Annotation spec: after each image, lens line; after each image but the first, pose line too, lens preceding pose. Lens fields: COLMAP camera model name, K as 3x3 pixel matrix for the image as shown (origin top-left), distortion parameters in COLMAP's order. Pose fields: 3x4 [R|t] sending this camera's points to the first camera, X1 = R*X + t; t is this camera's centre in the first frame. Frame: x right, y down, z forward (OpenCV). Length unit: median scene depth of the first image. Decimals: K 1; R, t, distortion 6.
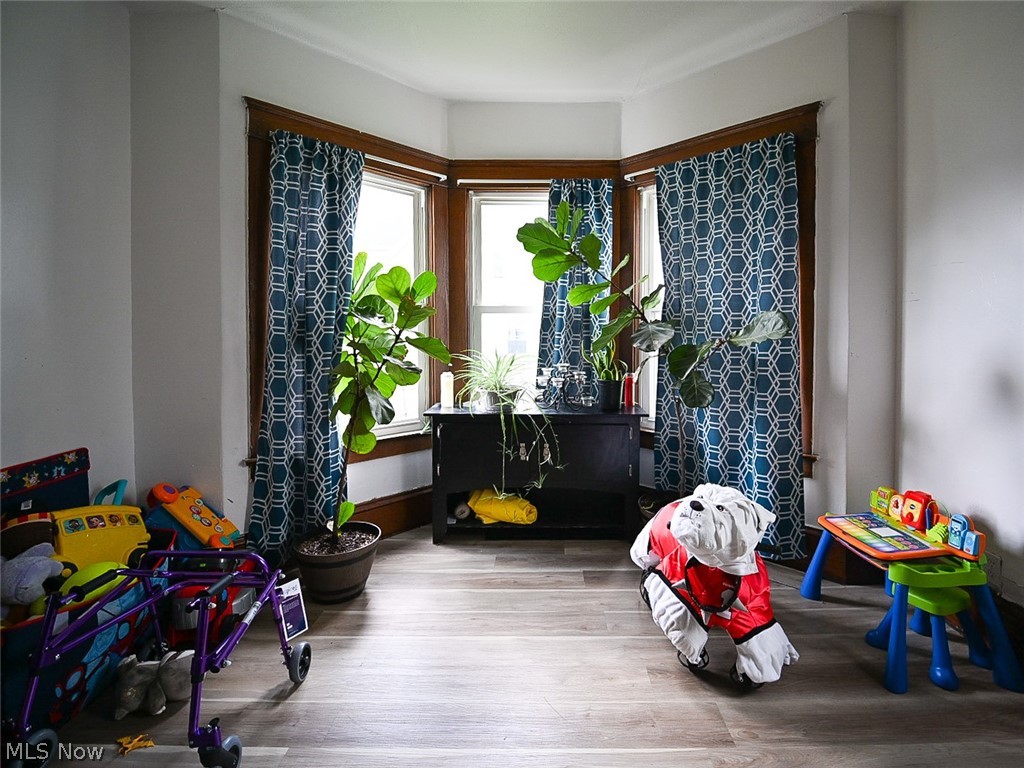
lens RADIAL K [[531.6, 0, 514.5], [0, 531.6, 341.8], [0, 0, 1]] dist [0.000225, -0.001489]
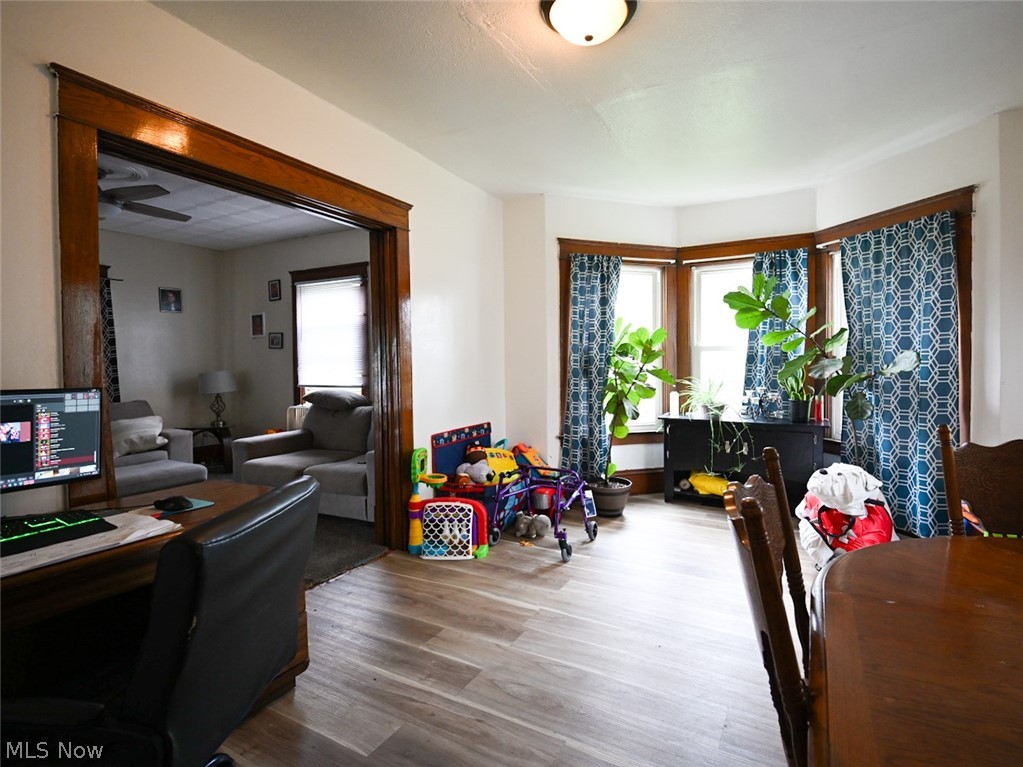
lens RADIAL K [[500.4, 0, 511.4], [0, 500.4, 368.8], [0, 0, 1]] dist [-0.000824, -0.000515]
pose [[0.890696, 0.000744, -0.454599, 0.121383], [-0.002285, 0.999993, -0.002839, -0.003423], [0.454594, 0.003568, 0.890692, -0.544582]]
